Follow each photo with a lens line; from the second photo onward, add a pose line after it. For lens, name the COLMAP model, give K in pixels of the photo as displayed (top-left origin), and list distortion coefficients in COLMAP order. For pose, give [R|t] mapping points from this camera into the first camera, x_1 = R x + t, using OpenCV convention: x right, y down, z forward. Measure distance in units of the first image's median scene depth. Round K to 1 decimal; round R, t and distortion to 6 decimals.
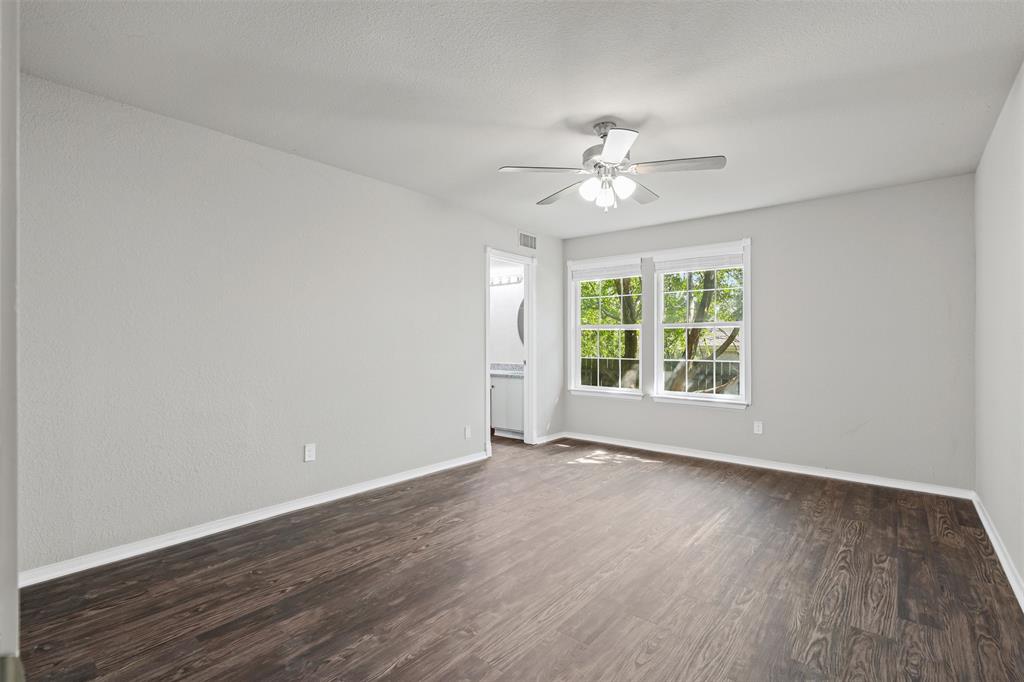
lens RADIAL K [[468.4, 0, 507.3], [0, 468.4, 341.7], [0, 0, 1]] dist [-0.004855, 0.002847]
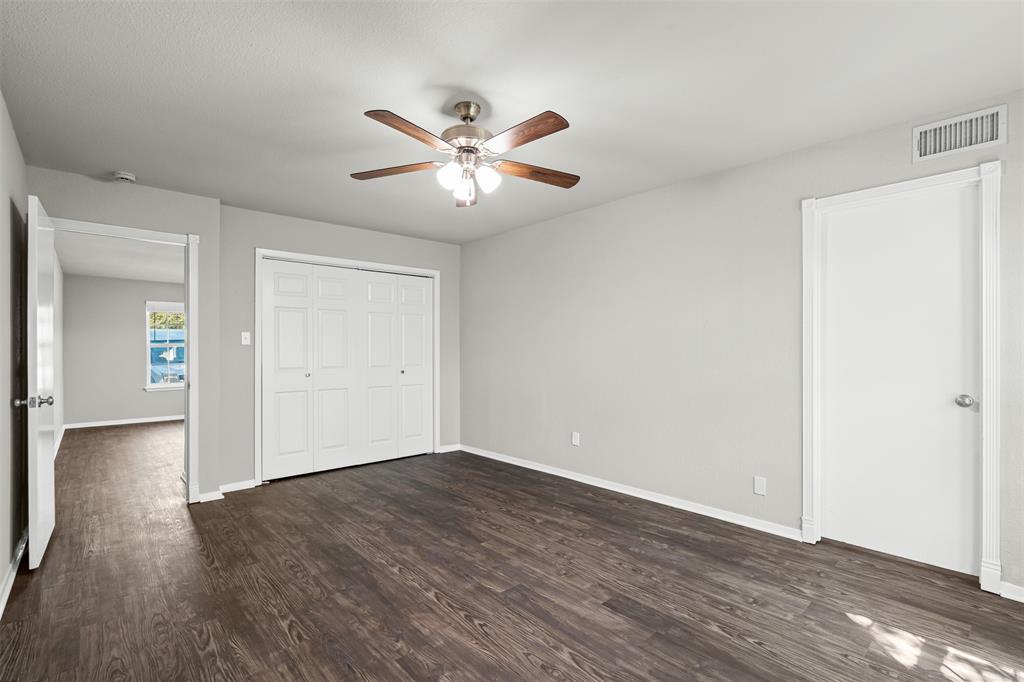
lens RADIAL K [[468.4, 0, 511.7], [0, 468.4, 350.0], [0, 0, 1]] dist [-0.004855, 0.002847]
pose [[-0.139477, 0.001098, -0.990225, 1.075480], [0.004291, 0.999991, 0.000505, -0.012822], [0.990216, -0.004178, -0.139481, 1.220645]]
